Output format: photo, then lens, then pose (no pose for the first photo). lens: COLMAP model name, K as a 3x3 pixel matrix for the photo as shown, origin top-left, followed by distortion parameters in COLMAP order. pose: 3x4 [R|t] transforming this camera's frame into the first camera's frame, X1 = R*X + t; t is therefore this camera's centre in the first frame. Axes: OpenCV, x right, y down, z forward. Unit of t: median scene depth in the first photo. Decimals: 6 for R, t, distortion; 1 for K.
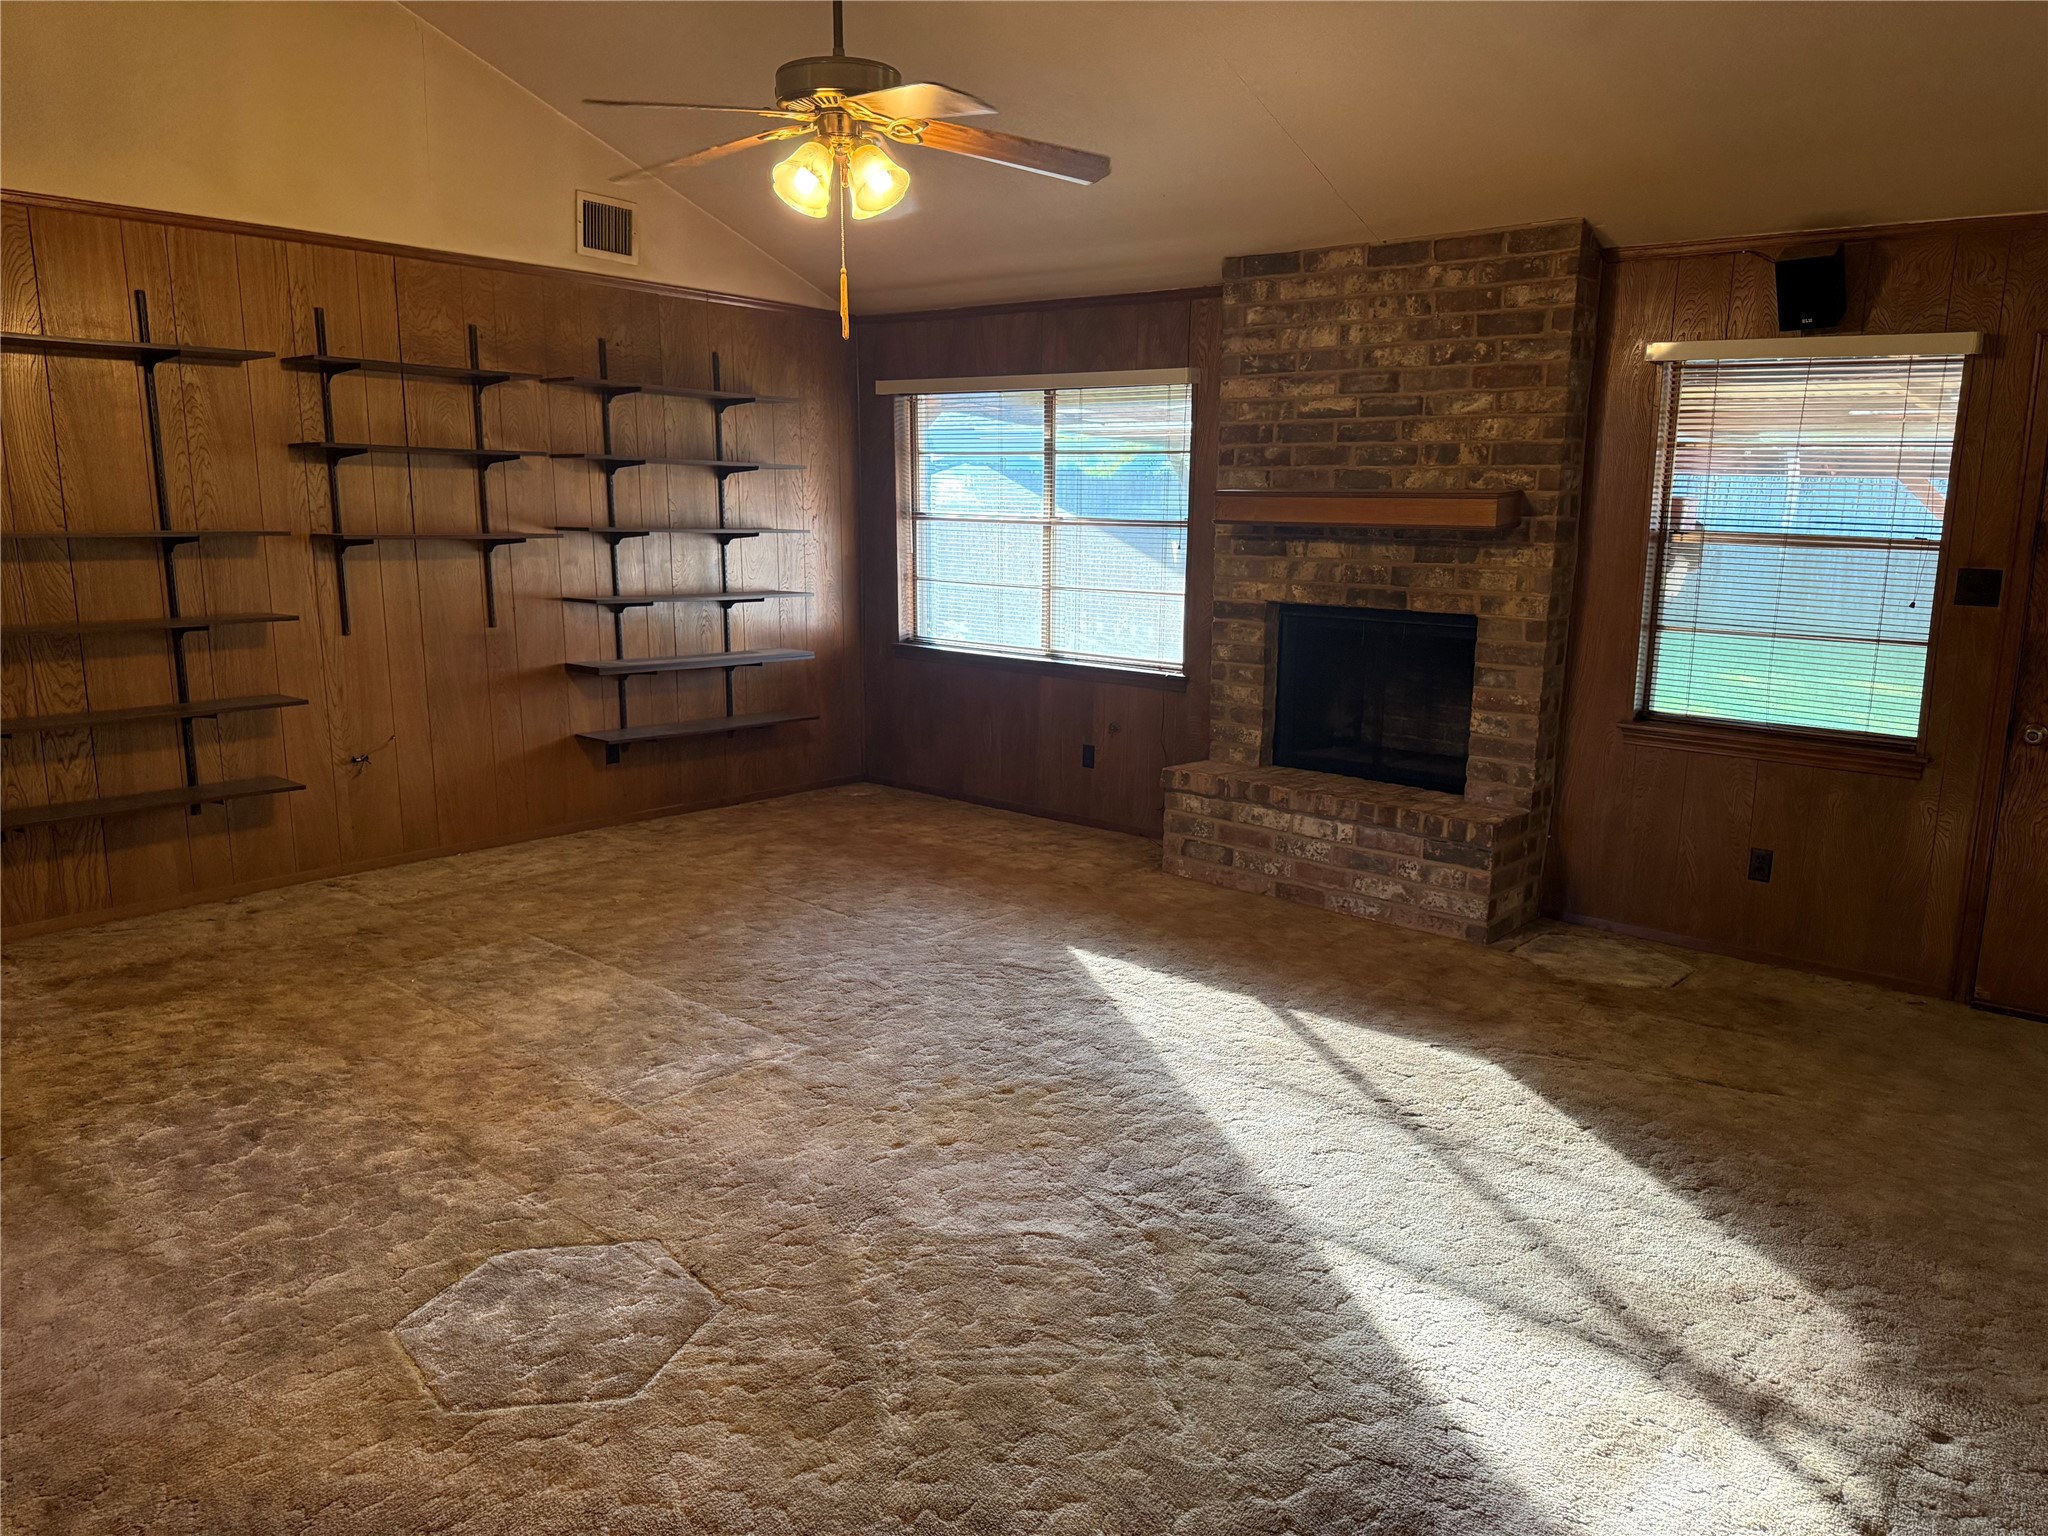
lens RADIAL K [[1420.9, 0, 1015.8], [0, 1420.9, 782.4], [0, 0, 1]] dist [0.052228, -0.059928]
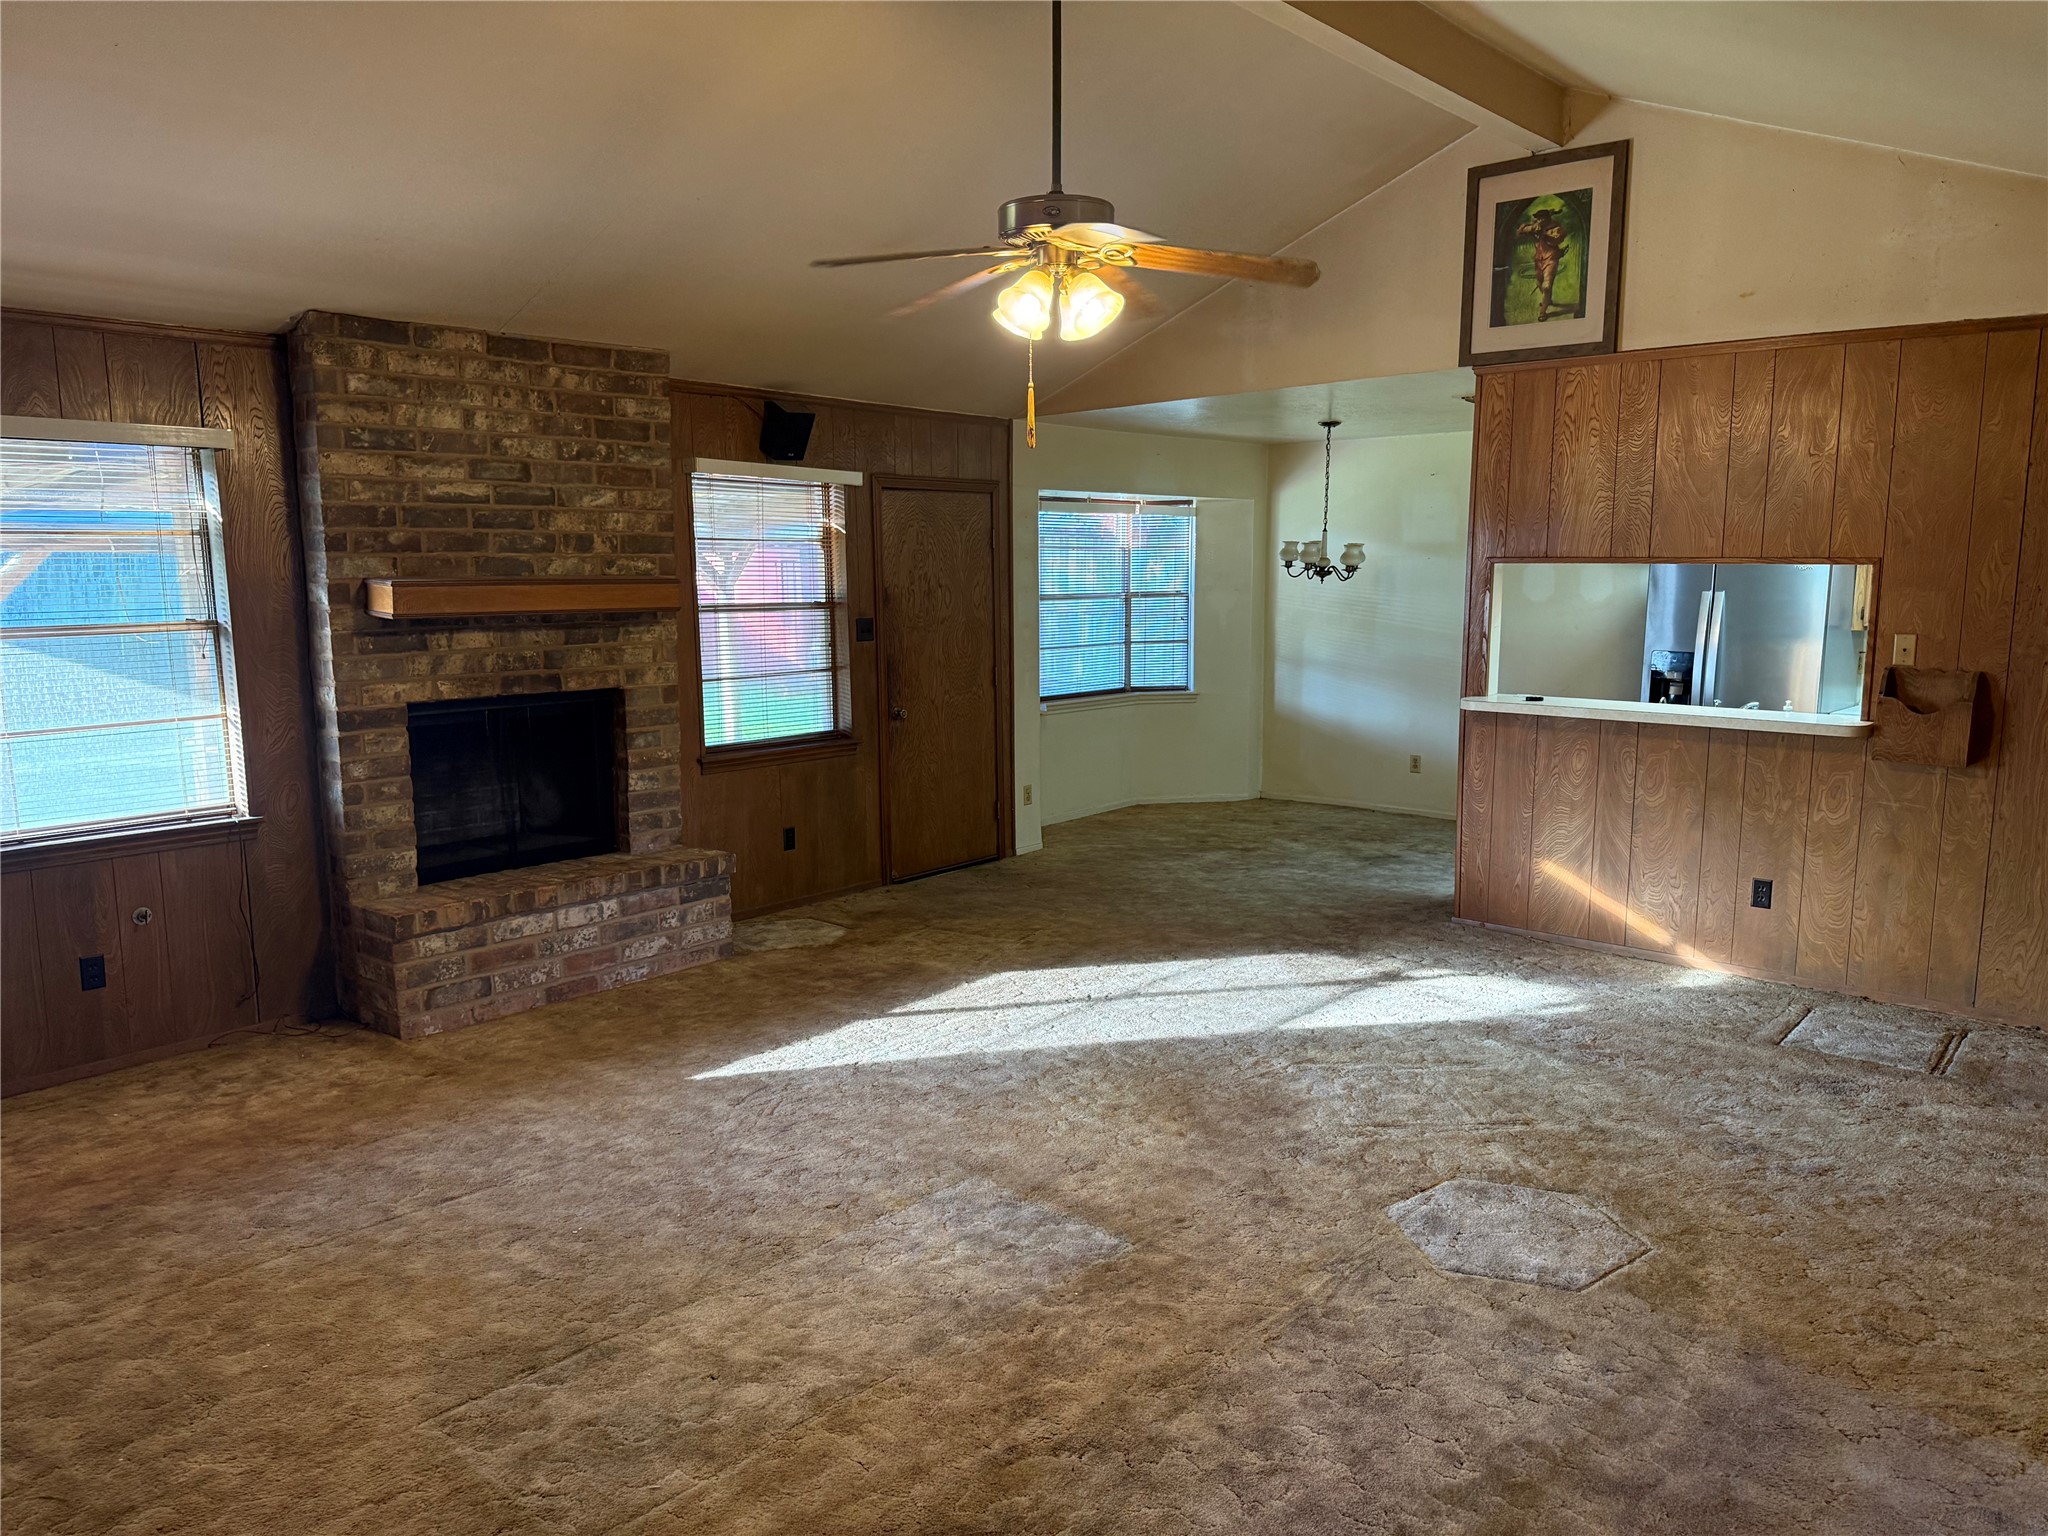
lens RADIAL K [[1420.9, 0, 1018.8], [0, 1420.9, 771.3], [0, 0, 1]] dist [0.052228, -0.059928]
pose [[0.017999, -0.157907, 0.987290, -0.789009], [0.212649, 0.965463, 0.150539, -0.157804], [-0.976963, 0.207236, 0.050956, 0.669050]]
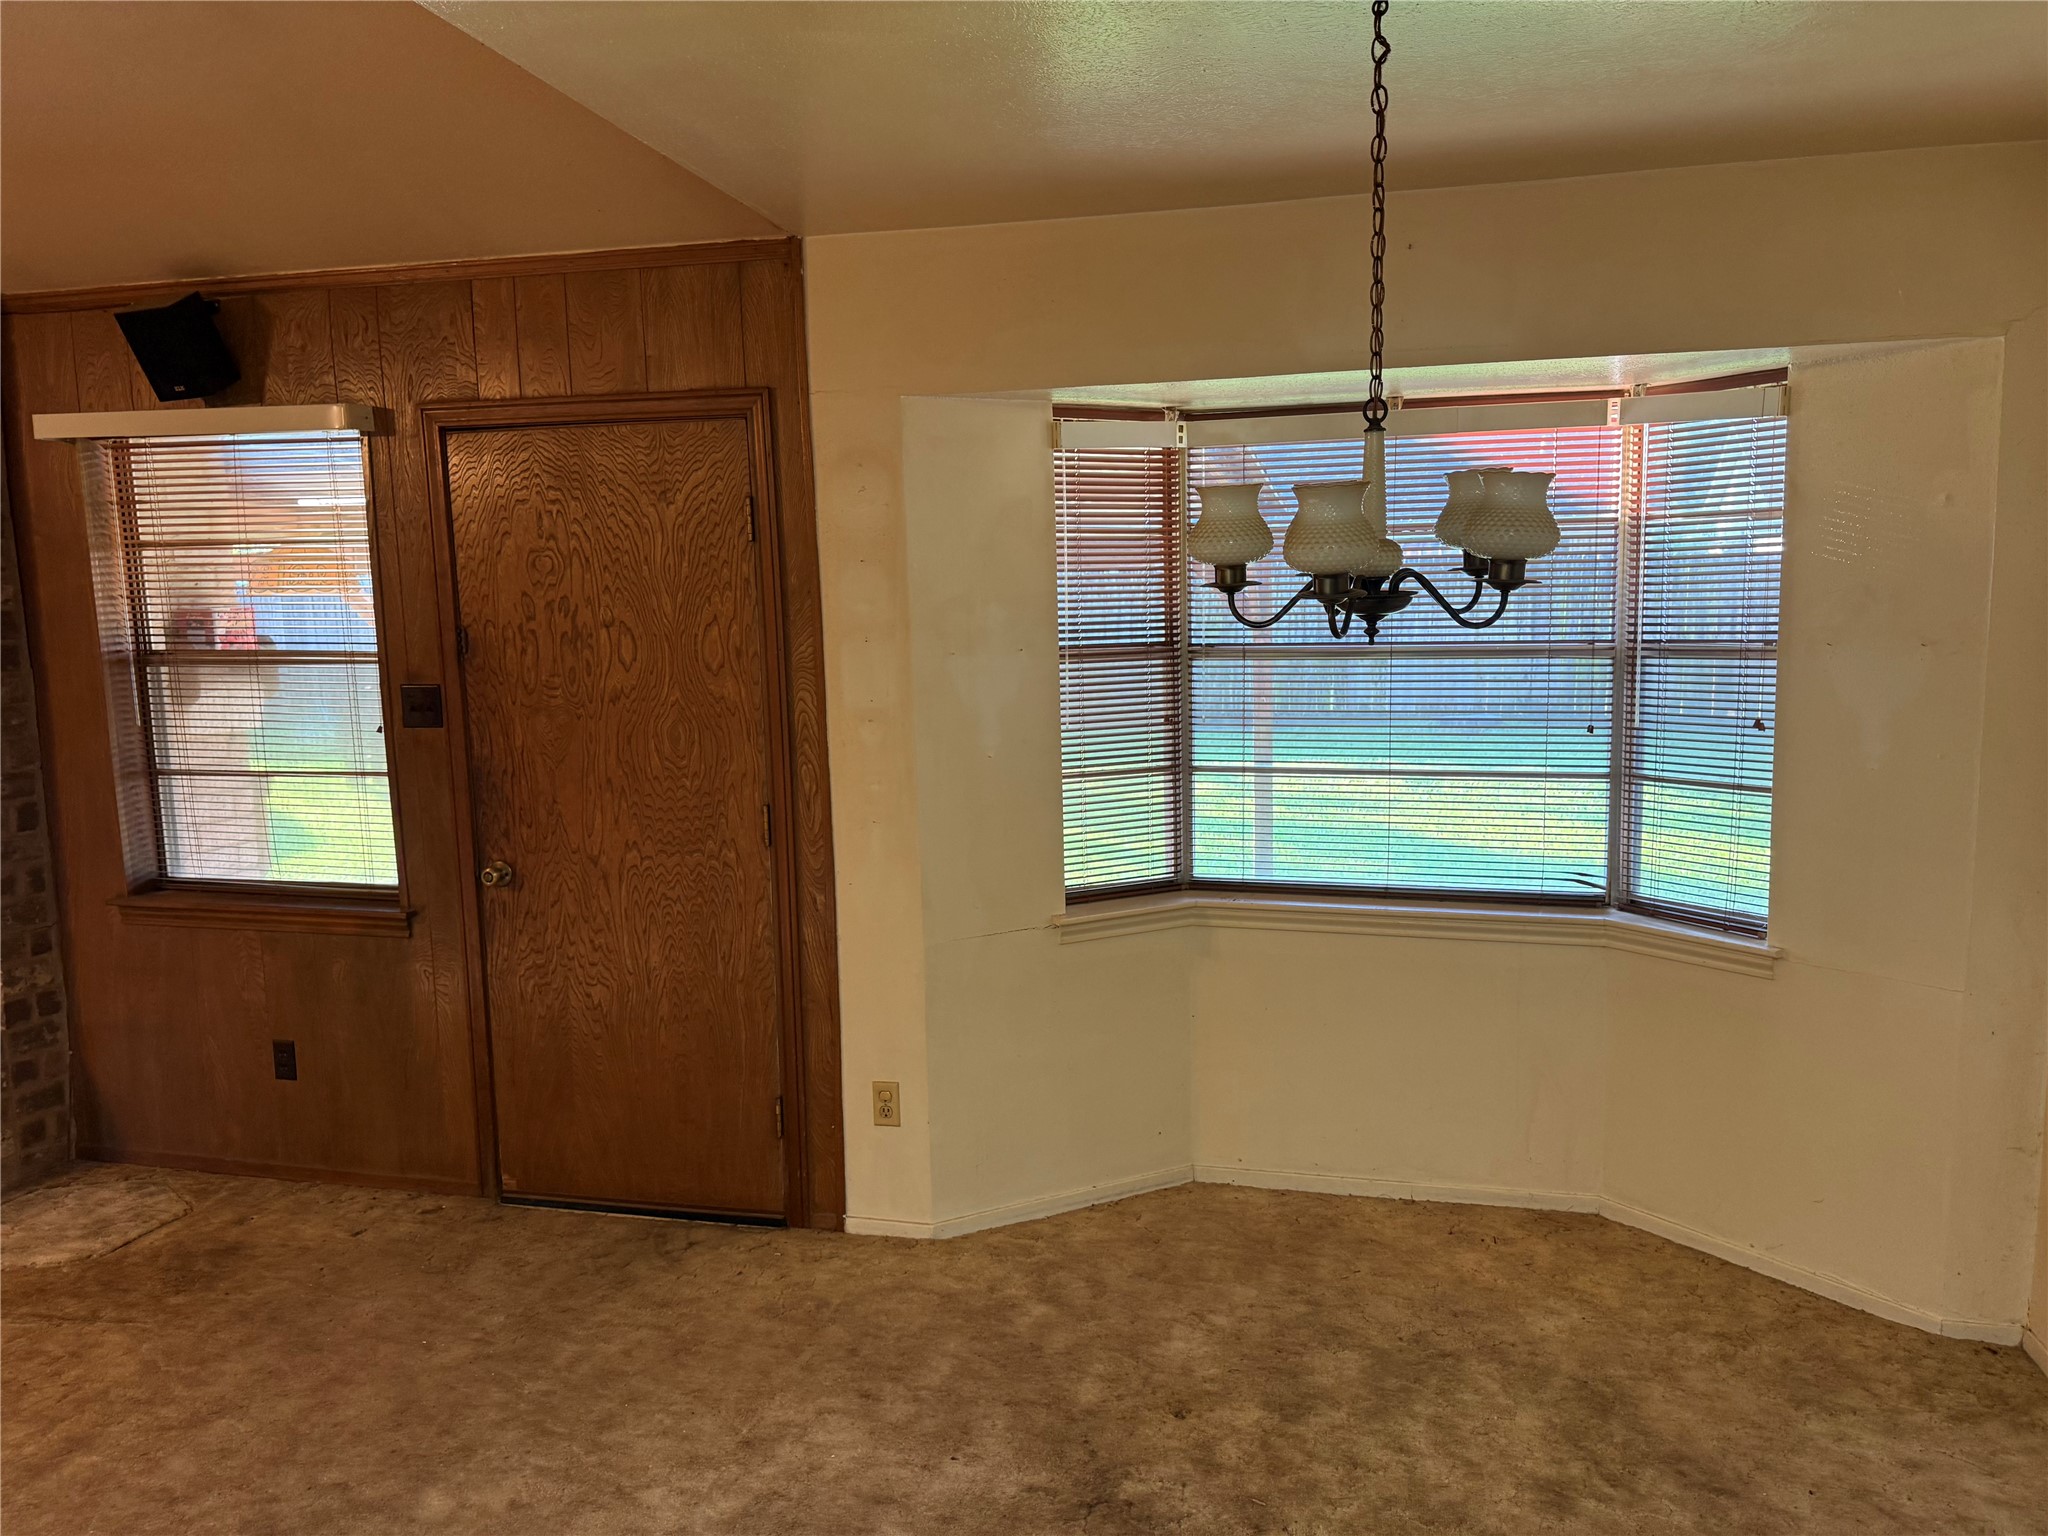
lens RADIAL K [[1420.9, 0, 1012.5], [0, 1420.9, 768.7], [0, 0, 1]] dist [0.052228, -0.059928]
pose [[0.894241, -0.080102, 0.440360, 0.518444], [0.118918, 0.991015, -0.061220, -0.005364], [-0.431499, 0.107112, 0.895732, 0.089987]]
